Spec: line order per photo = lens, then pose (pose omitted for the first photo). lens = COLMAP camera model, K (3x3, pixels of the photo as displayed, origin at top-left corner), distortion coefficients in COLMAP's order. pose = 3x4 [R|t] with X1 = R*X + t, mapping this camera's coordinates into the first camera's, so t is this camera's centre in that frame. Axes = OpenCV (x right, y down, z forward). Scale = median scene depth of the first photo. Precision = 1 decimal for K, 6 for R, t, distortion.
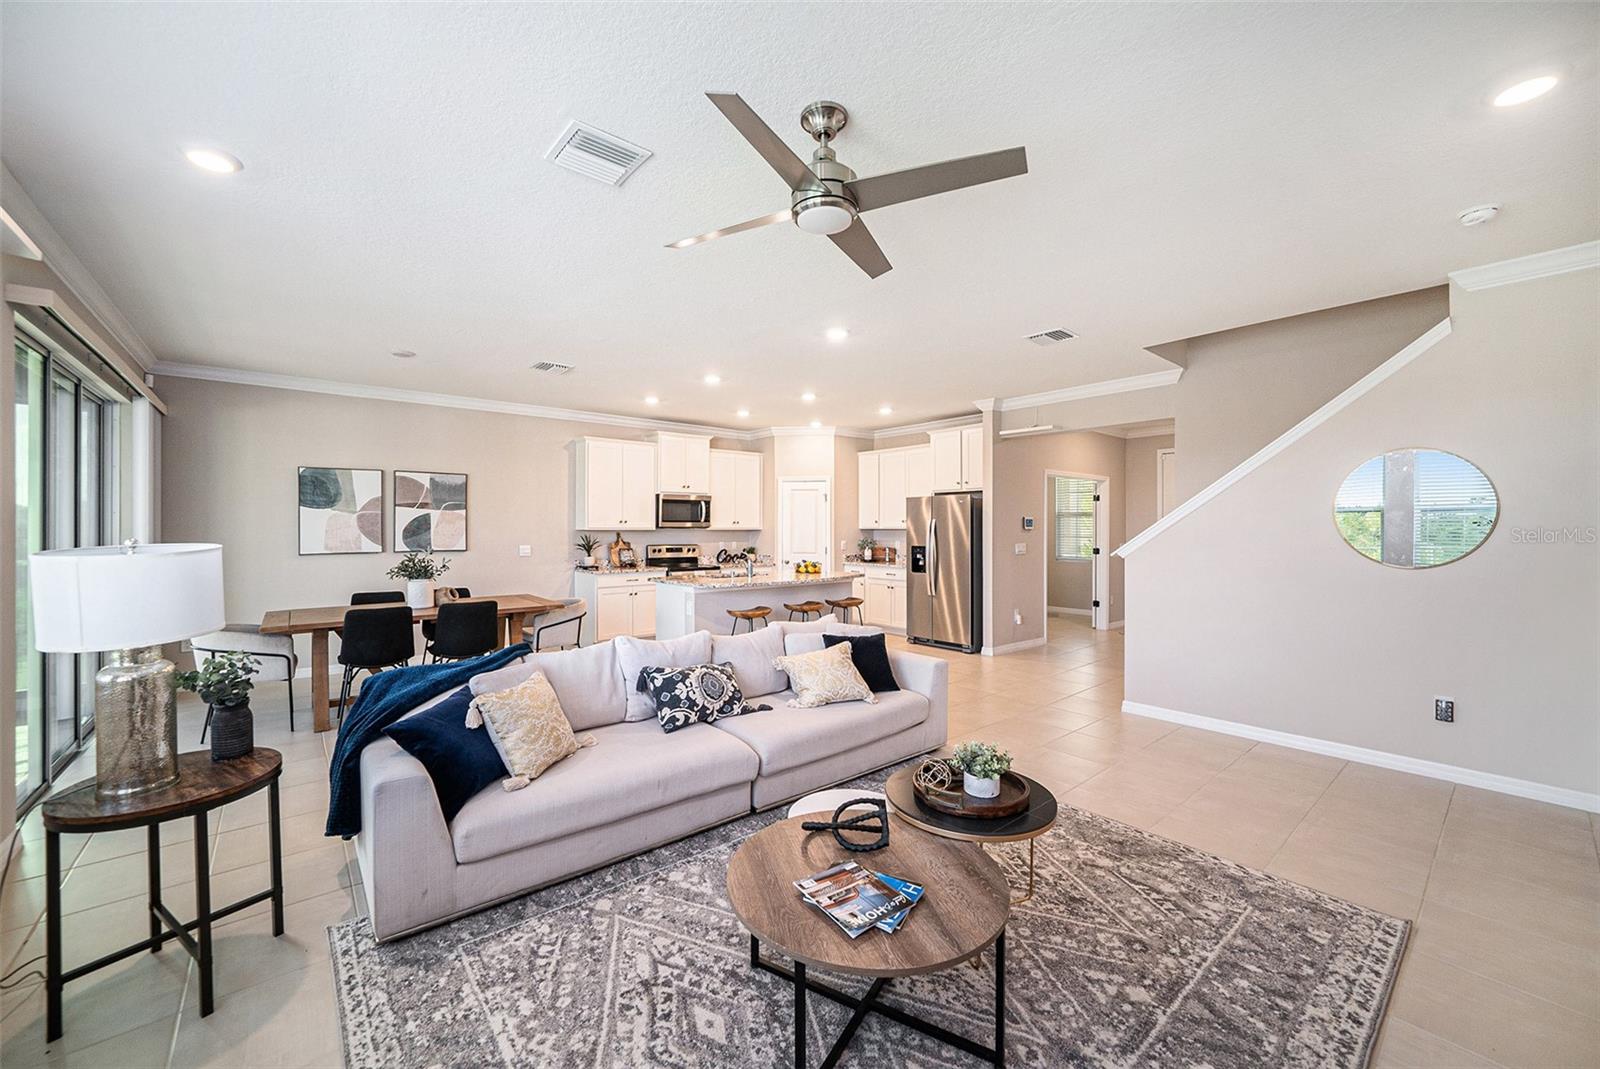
lens RADIAL K [[630.2, 0, 776.4], [0, 630.2, 526.4], [0, 0, 1]] dist [-0.000058, 0.000129]
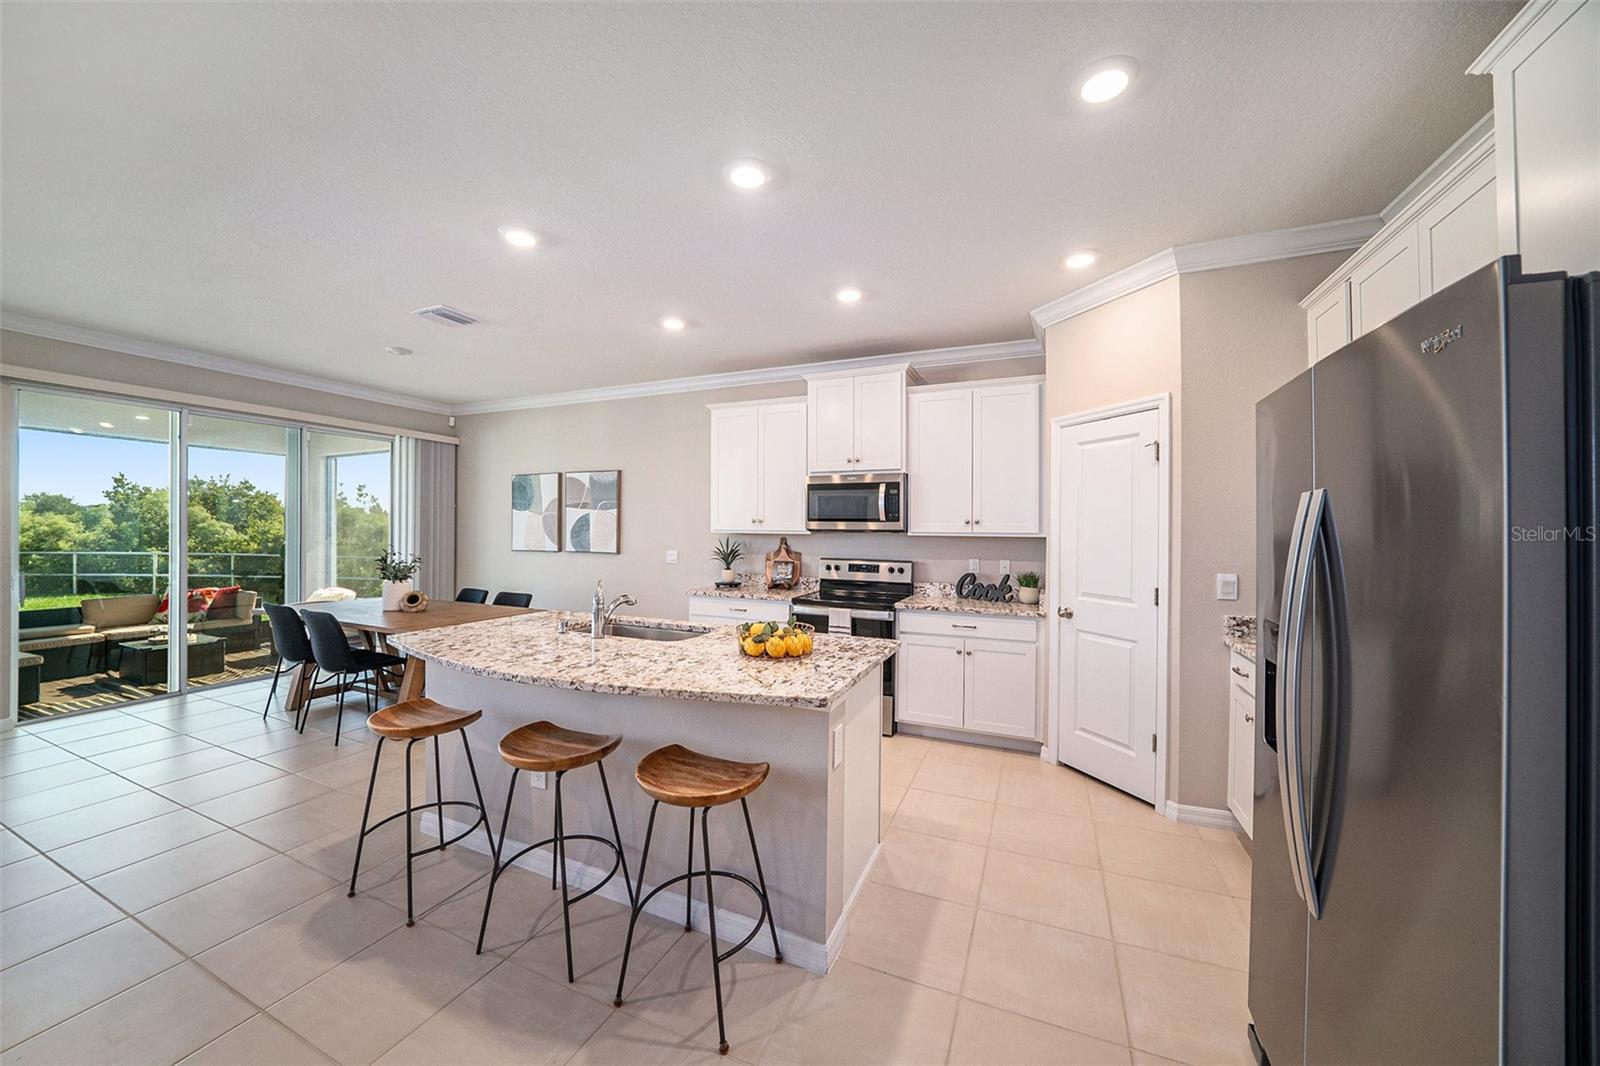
lens RADIAL K [[566.7, 0, 780.7], [0, 566.7, 524.3], [0, 0, 1]] dist [-0.016294, -0.000092]
pose [[0.459257, -0.002526, -0.888300, 0.295498], [-0.006699, 0.999958, -0.006307, -0.000253], [0.888278, 0.008848, 0.459220, 0.720846]]
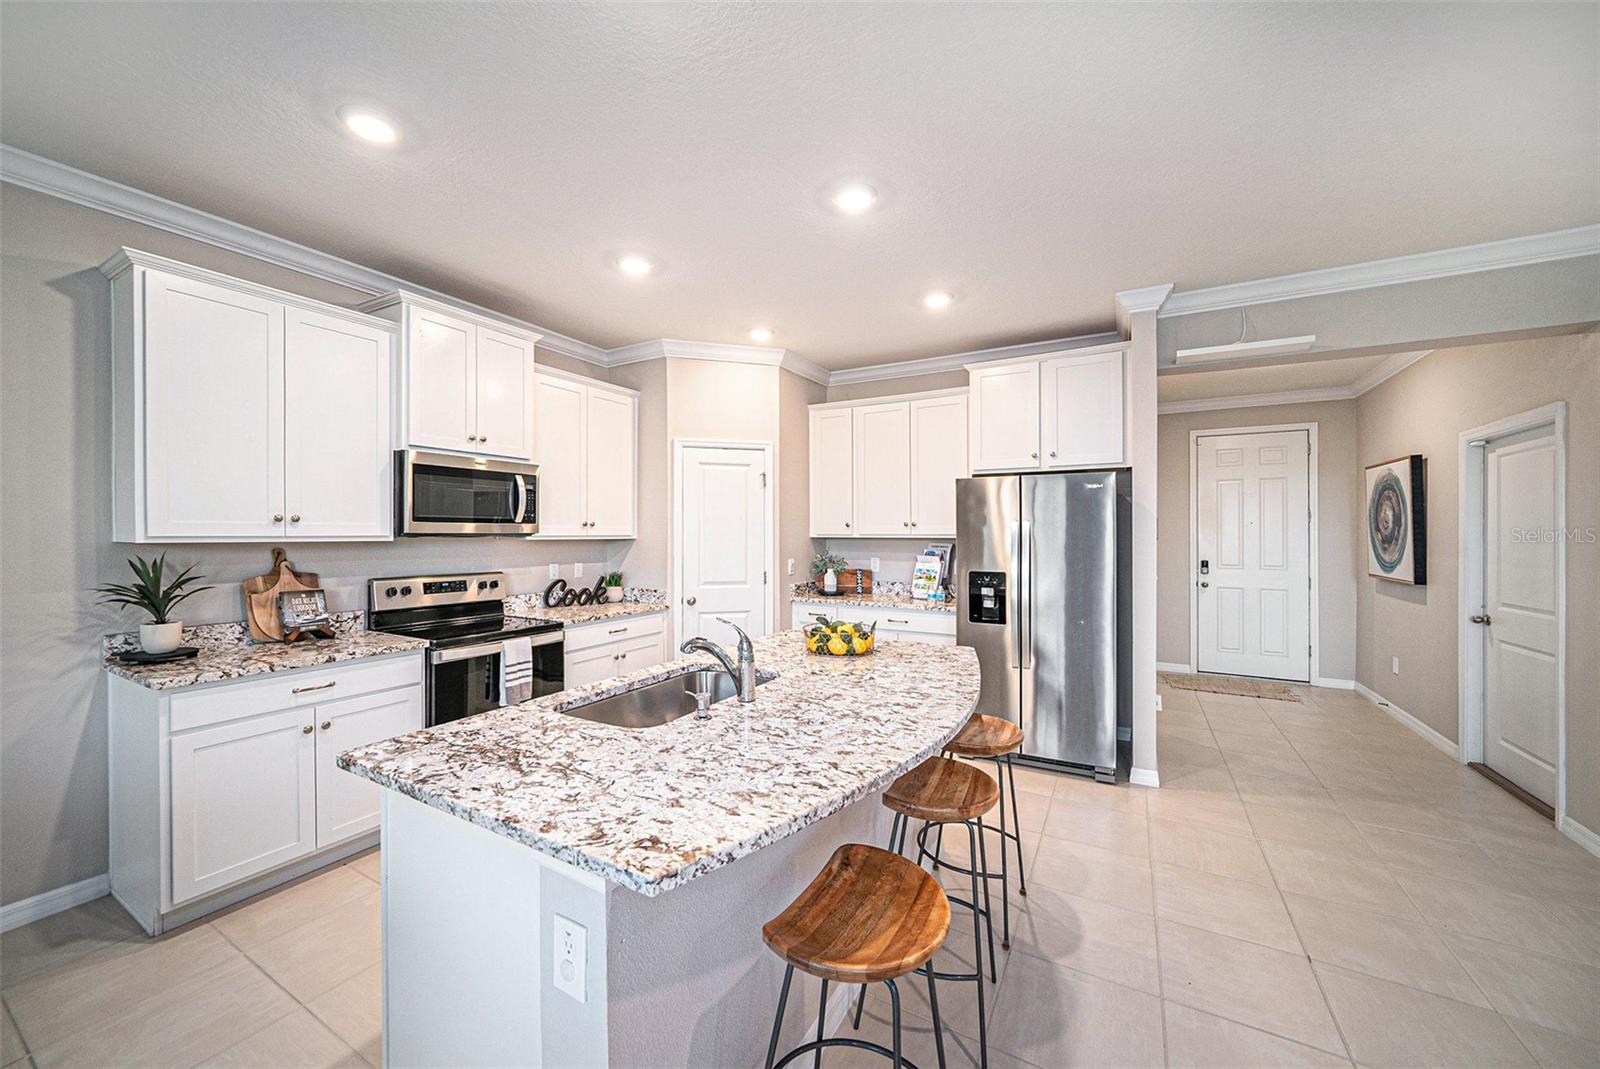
lens RADIAL K [[607.5, 0, 794.2], [0, 607.5, 530.9], [0, 0, 1]] dist [-0.007135, 0.000004]
pose [[0.929559, 0.003399, 0.368659, -0.098343], [-0.002486, 0.999993, -0.002951, -0.000344], [-0.368666, 0.001826, 0.929560, 0.555132]]
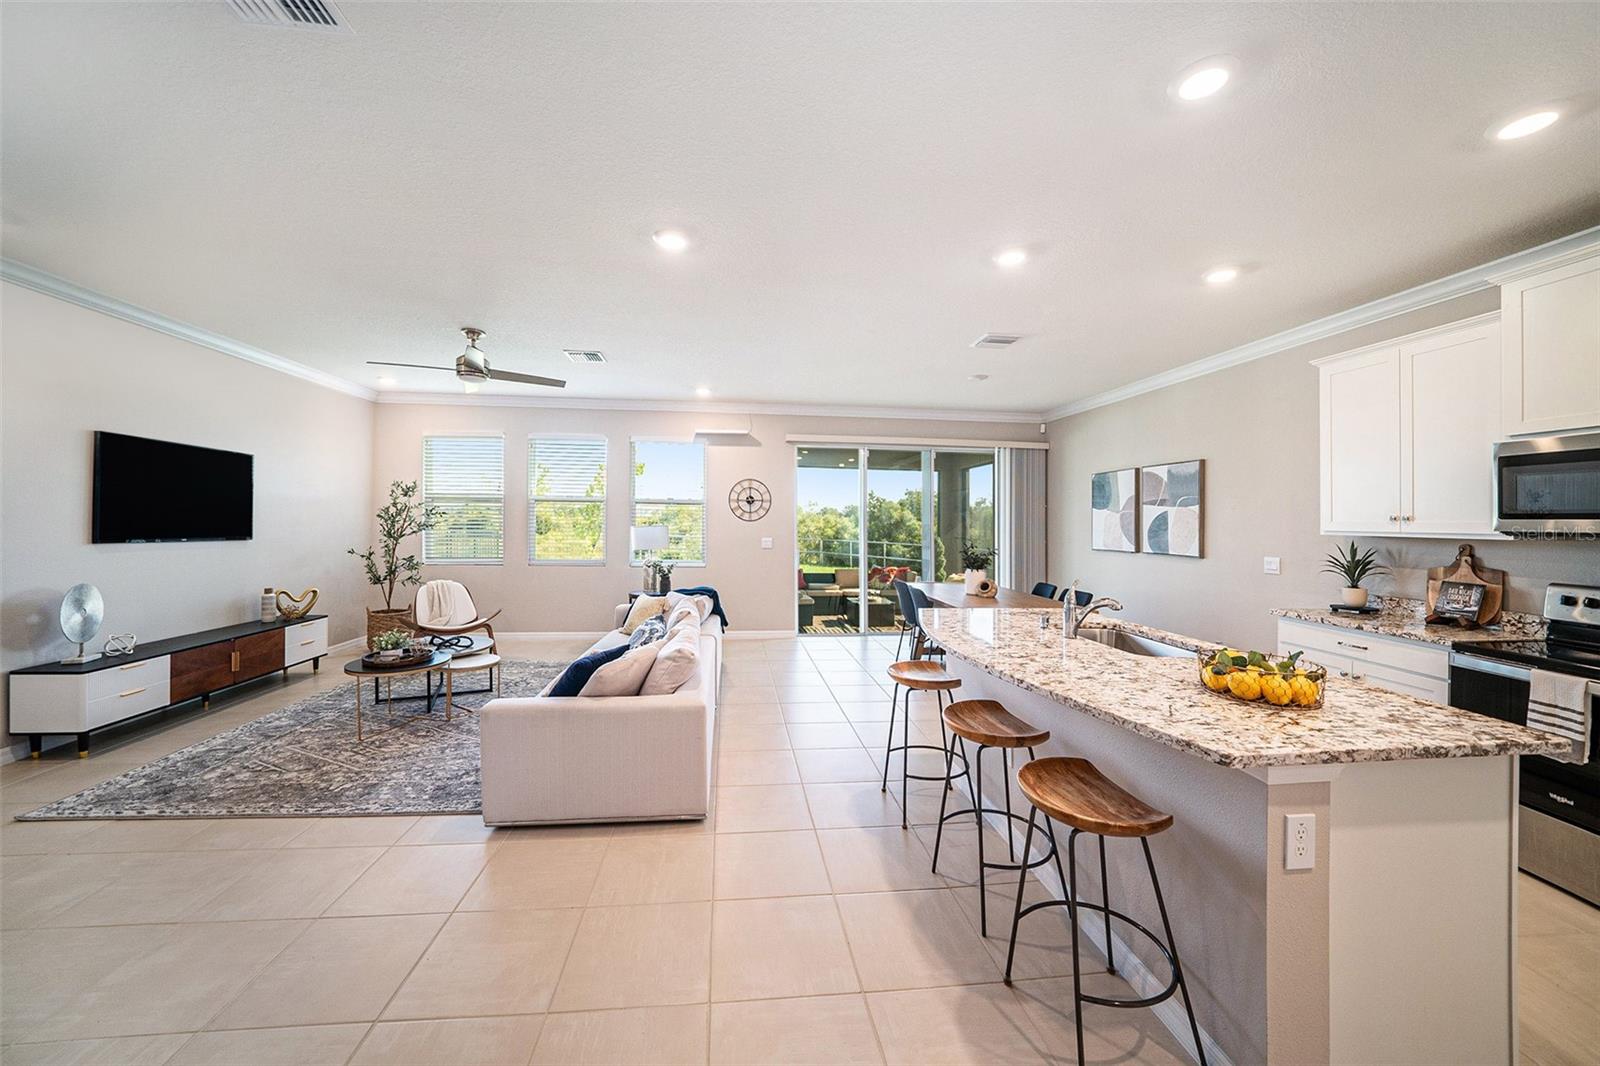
lens RADIAL K [[573.6, 0, 800.0], [0, 573.6, 533.0], [0, 0, 1]] dist [-0.001648, -0.000137]
pose [[-0.528649, 0.011884, -0.848758, 0.317157], [-0.009655, 0.999753, 0.020011, -0.001291], [0.848786, 0.018774, -0.528403, 0.825532]]
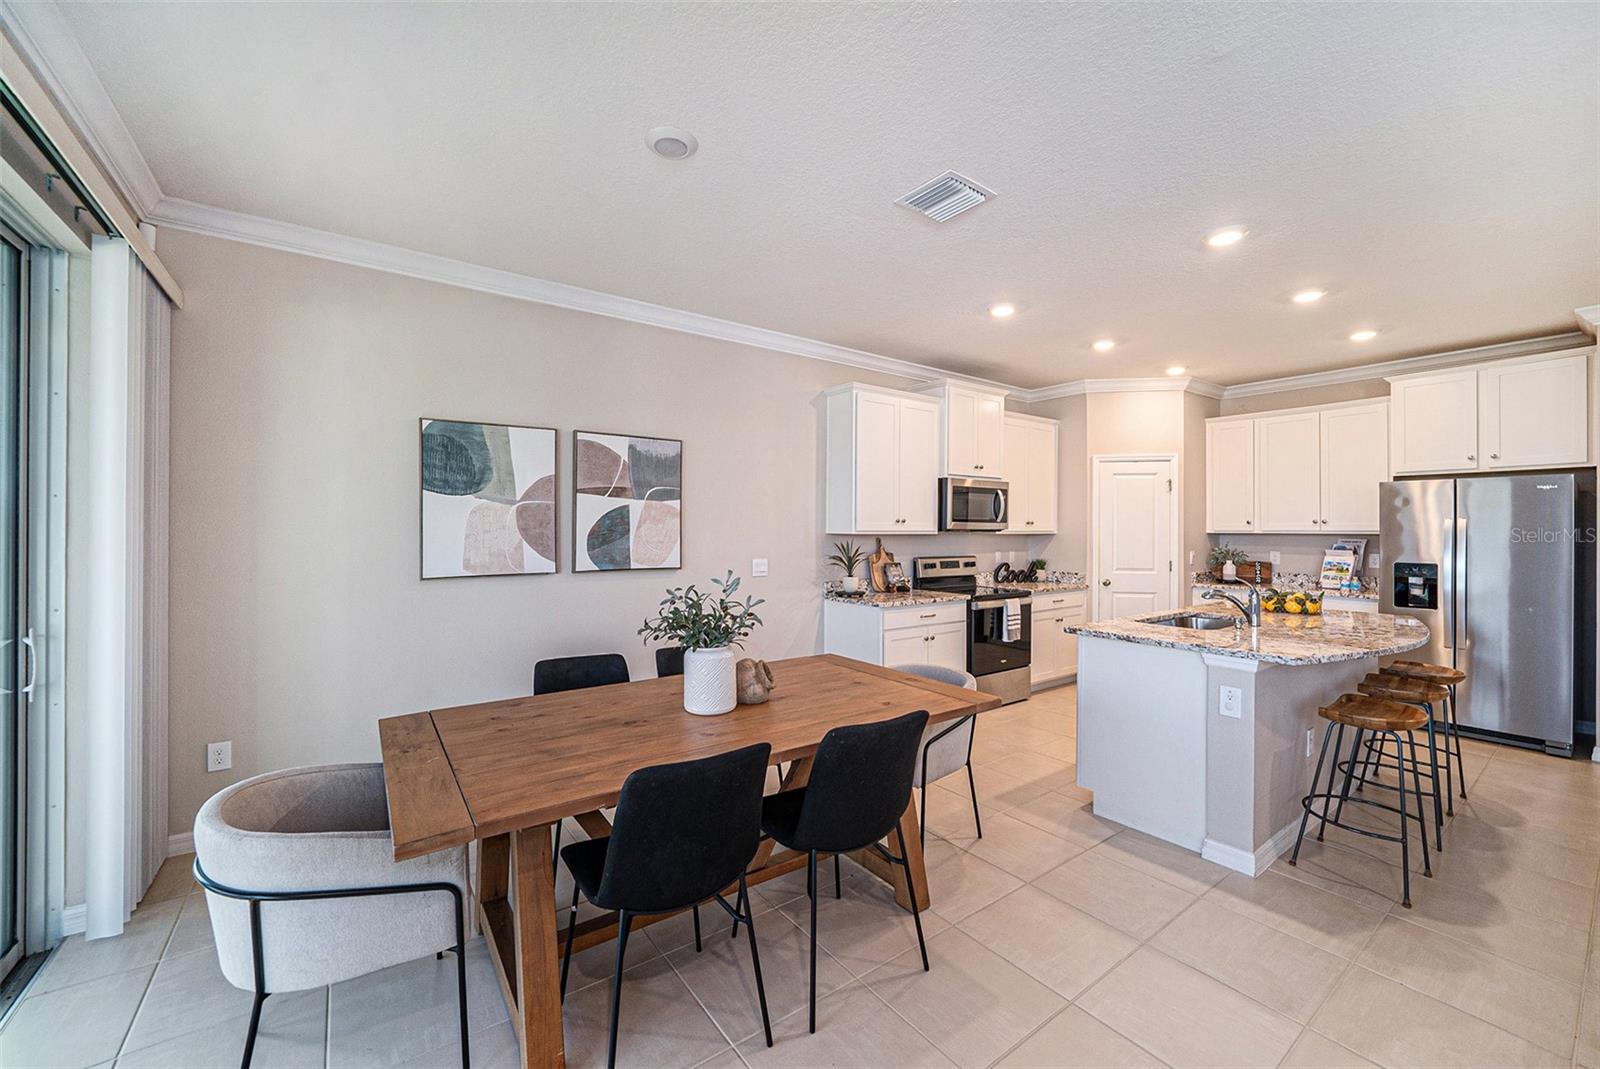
lens RADIAL K [[635.8, 0, 796.6], [0, 635.8, 531.0], [0, 0, 1]] dist [-0.001411, -0.000013]
pose [[0.998833, 0.003139, -0.048205, -0.305380], [-0.002914, 0.999985, 0.004724, -0.000129], [0.048219, -0.004578, 0.998826, 0.350034]]
